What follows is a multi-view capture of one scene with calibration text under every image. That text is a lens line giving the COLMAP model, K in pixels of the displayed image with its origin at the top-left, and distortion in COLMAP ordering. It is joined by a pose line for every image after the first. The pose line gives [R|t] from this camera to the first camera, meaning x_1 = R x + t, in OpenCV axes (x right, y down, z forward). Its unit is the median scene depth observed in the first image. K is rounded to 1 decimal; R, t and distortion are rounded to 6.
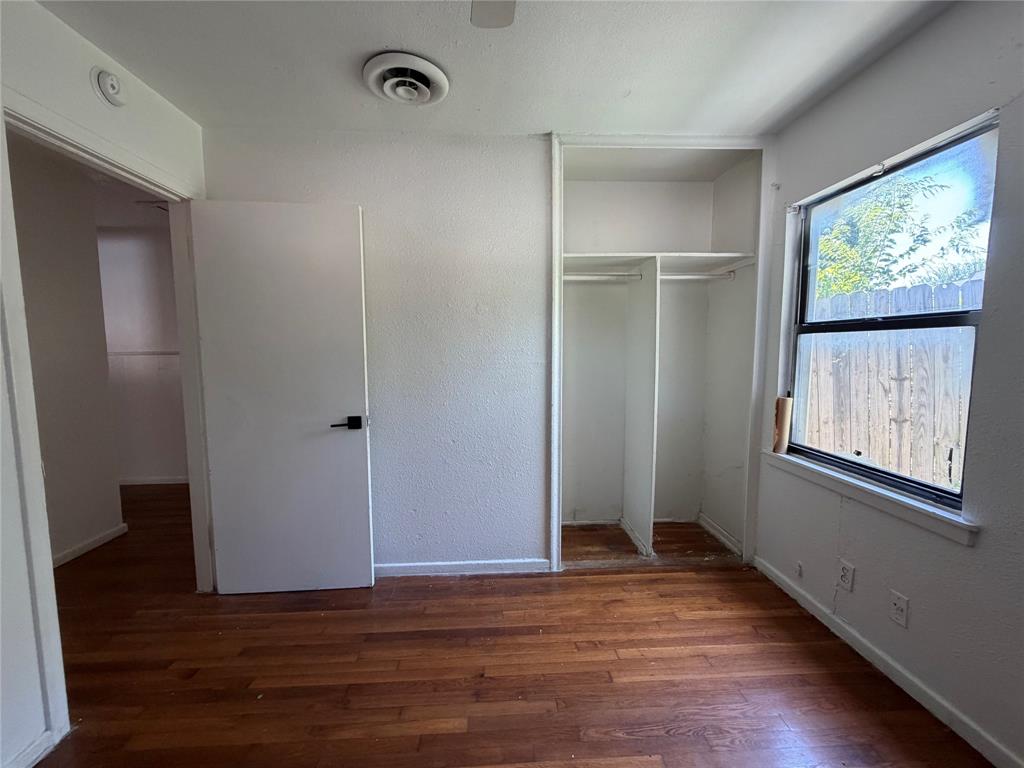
lens RADIAL K [[411.9, 0, 512.0], [0, 411.9, 384.0], [0, 0, 1]] dist [0.000675, 0.000071]
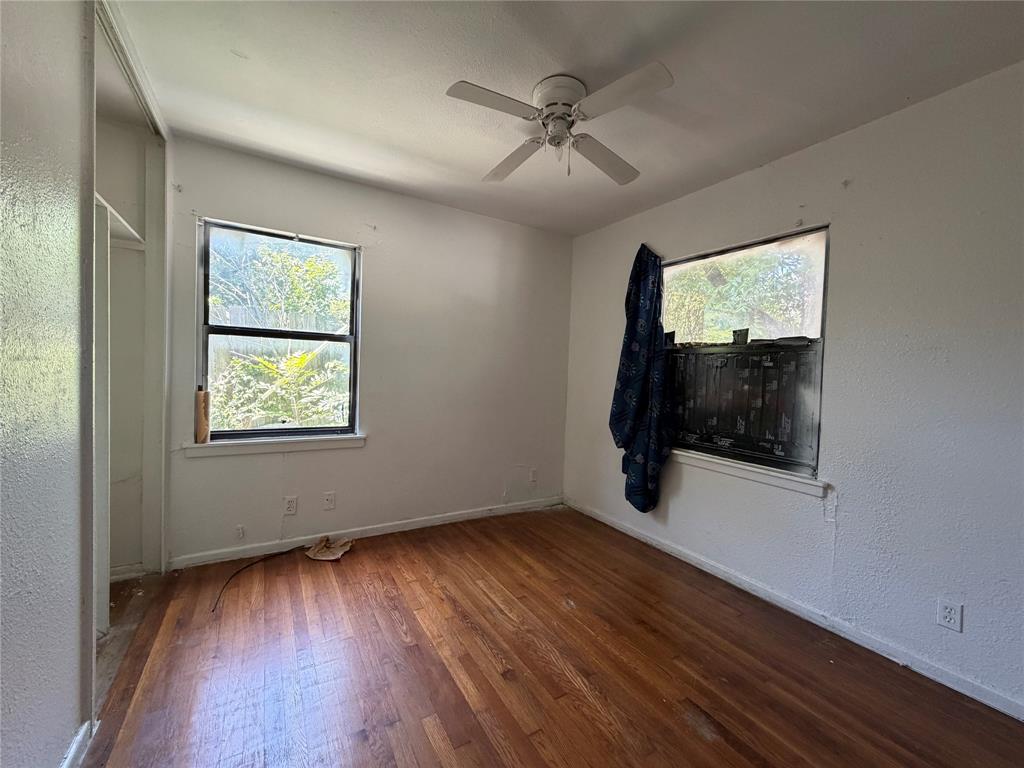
lens RADIAL K [[411.9, 0, 512.0], [0, 411.9, 384.0], [0, 0, 1]] dist [0.000675, 0.000071]
pose [[-0.480426, -0.035292, 0.876325, -0.694453], [0.047792, 0.996652, 0.066338, -0.019143], [-0.875732, 0.073752, -0.477131, 0.821341]]
